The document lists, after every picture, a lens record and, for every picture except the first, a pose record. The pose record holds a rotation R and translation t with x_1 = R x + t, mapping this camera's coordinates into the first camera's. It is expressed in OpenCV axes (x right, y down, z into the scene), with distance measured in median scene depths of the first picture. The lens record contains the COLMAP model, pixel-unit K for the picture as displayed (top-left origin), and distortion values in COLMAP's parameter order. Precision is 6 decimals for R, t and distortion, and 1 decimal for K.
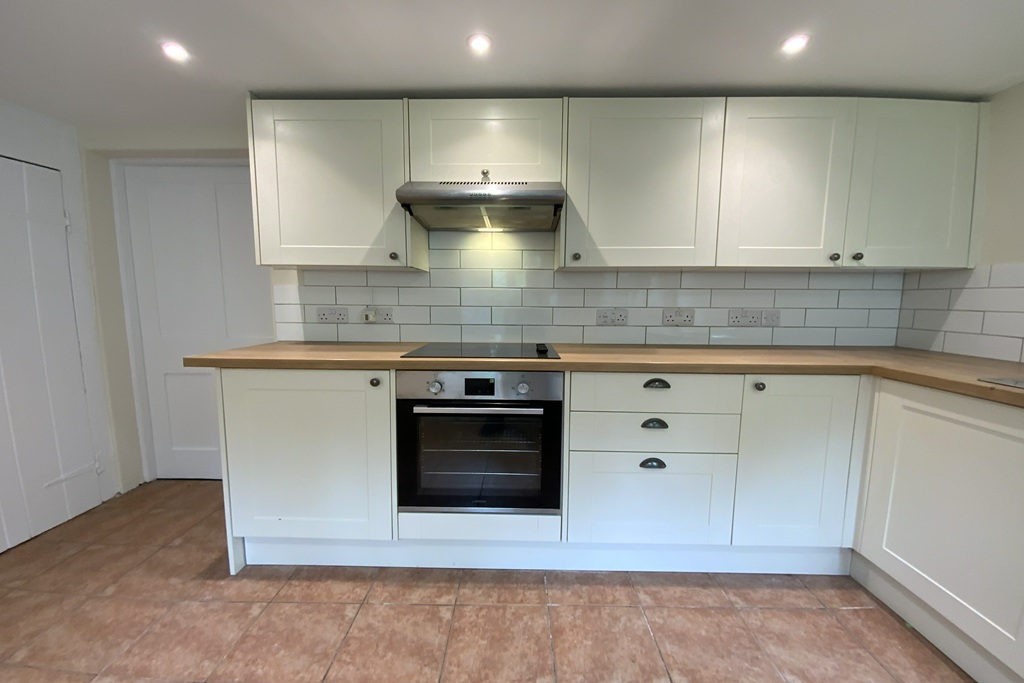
lens RADIAL K [[417.8, 0, 511.4], [0, 417.8, 348.0], [0, 0, 1]] dist [0.022993, -0.020762]
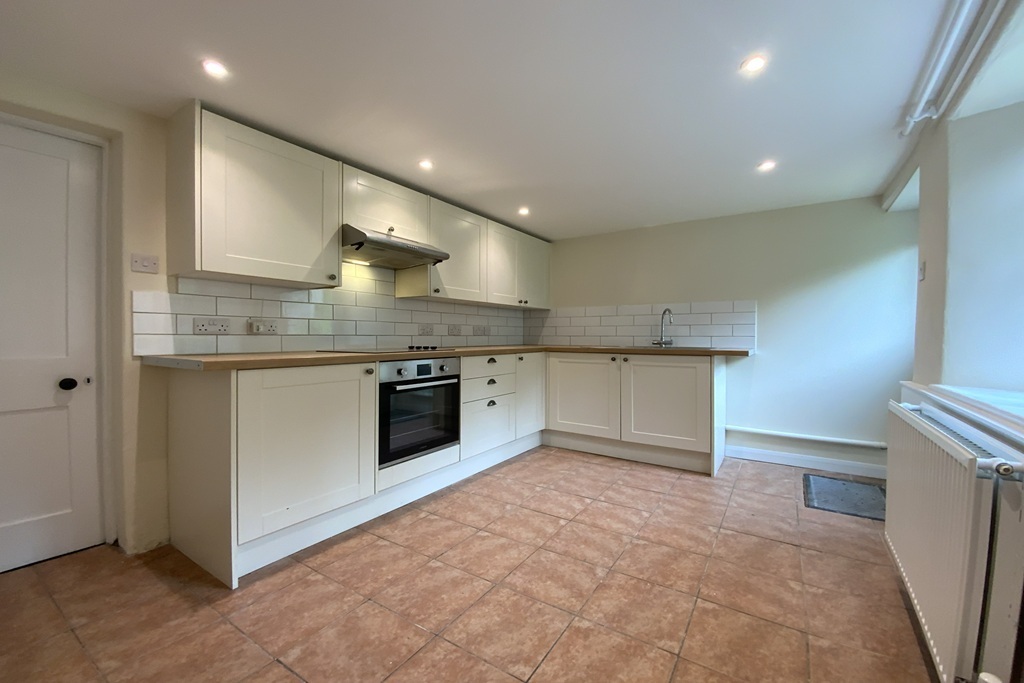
lens RADIAL K [[416.6, 0, 511.8], [0, 416.6, 336.2], [0, 0, 1]] dist [0.021917, -0.020322]
pose [[0.537660, -0.005517, 0.843144, -1.166022], [0.094527, 0.994069, -0.053774, 0.081431], [-0.837846, 0.108612, 0.534992, -0.106936]]
